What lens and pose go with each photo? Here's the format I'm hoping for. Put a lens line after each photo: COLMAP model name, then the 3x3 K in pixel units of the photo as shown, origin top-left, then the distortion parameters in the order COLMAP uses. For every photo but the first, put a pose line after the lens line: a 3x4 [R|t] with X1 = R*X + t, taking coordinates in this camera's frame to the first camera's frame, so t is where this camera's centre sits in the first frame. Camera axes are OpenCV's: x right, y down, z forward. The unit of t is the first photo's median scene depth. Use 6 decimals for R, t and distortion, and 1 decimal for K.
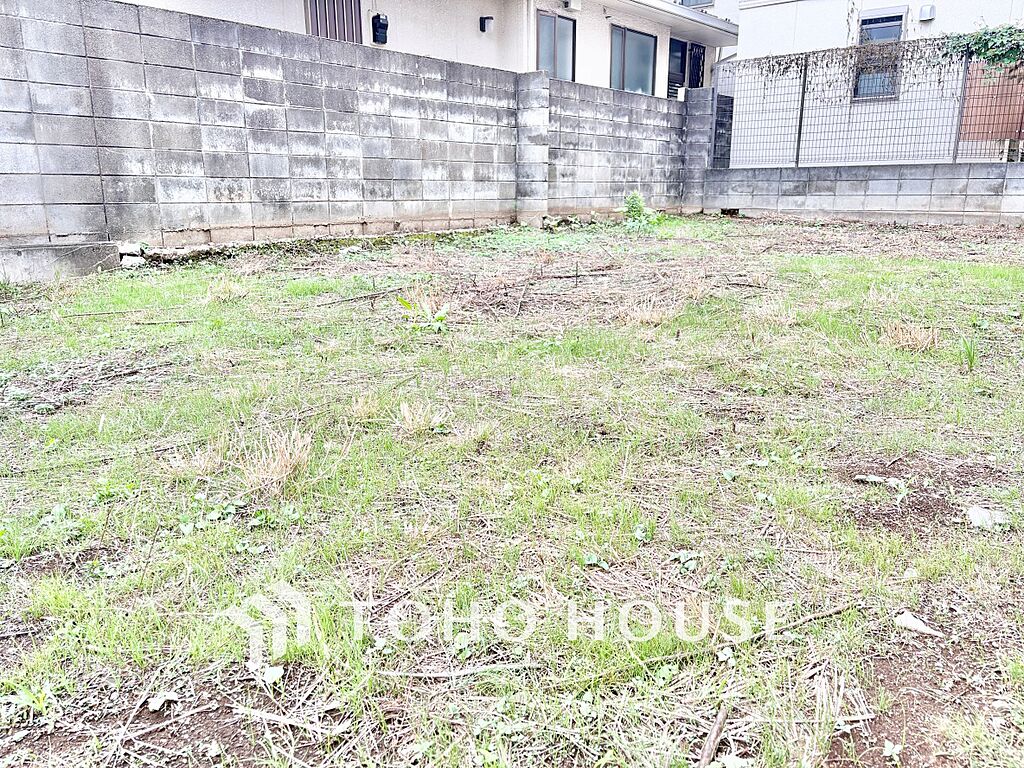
lens RADIAL K [[773.1, 0, 519.7], [0, 773.1, 379.0], [0, 0, 1]] dist [0.042995, -0.042579]
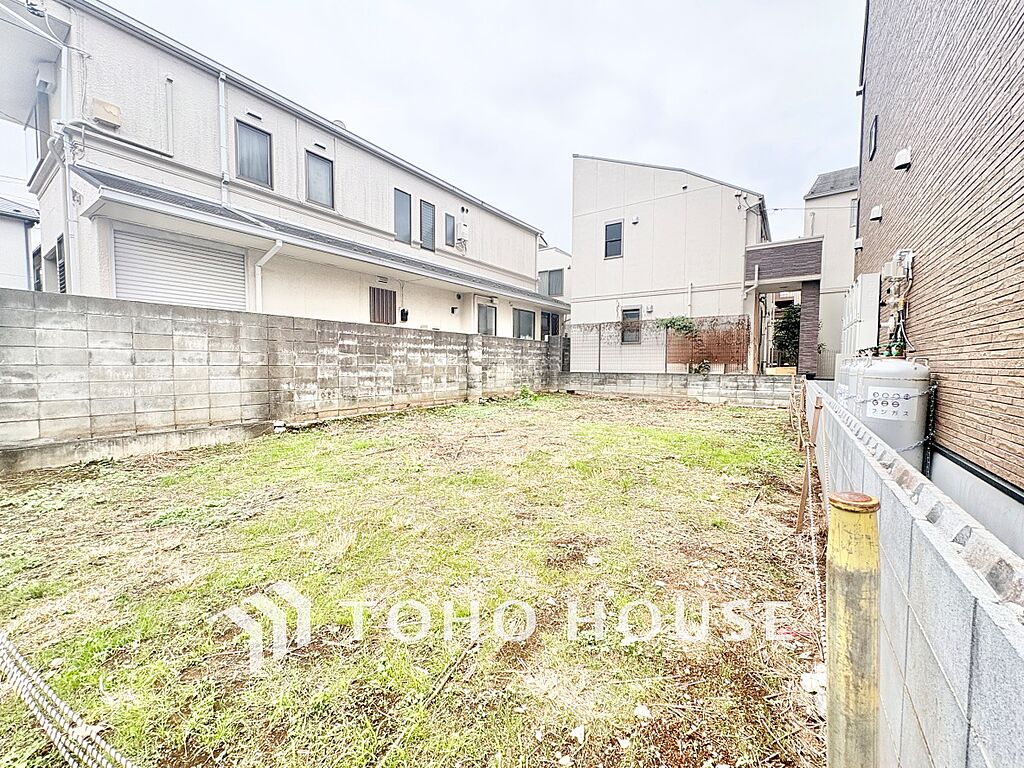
lens RADIAL K [[408.3, 0, 512.6], [0, 408.3, 383.8], [0, 0, 1]] dist [0.000100, -0.000027]
pose [[0.996930, 0.000664, 0.078292, 0.036601], [0.014383, 0.981394, -0.191464, -0.036853], [-0.076962, 0.192002, 0.978372, -0.119254]]
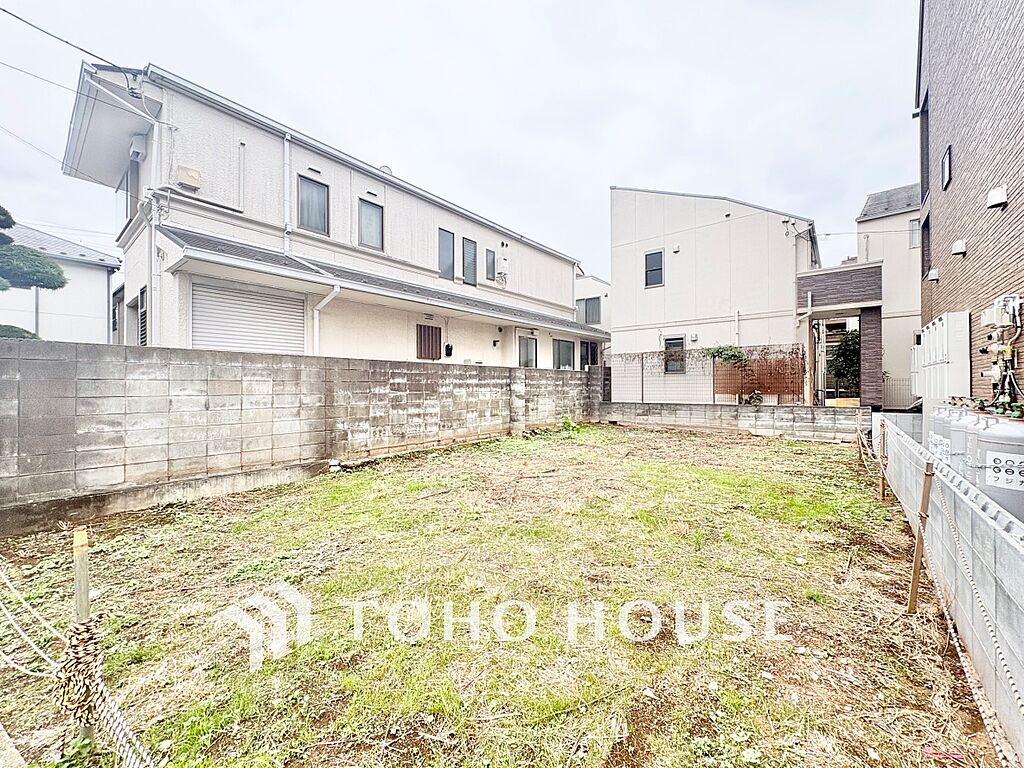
lens RADIAL K [[408.3, 0, 512.6], [0, 408.3, 383.8], [0, 0, 1]] dist [0.000100, -0.000027]
pose [[0.999984, -0.004831, 0.002824, -0.000131], [0.005378, 0.969216, -0.246152, -0.069580], [-0.001548, 0.246164, 0.969227, -0.121096]]
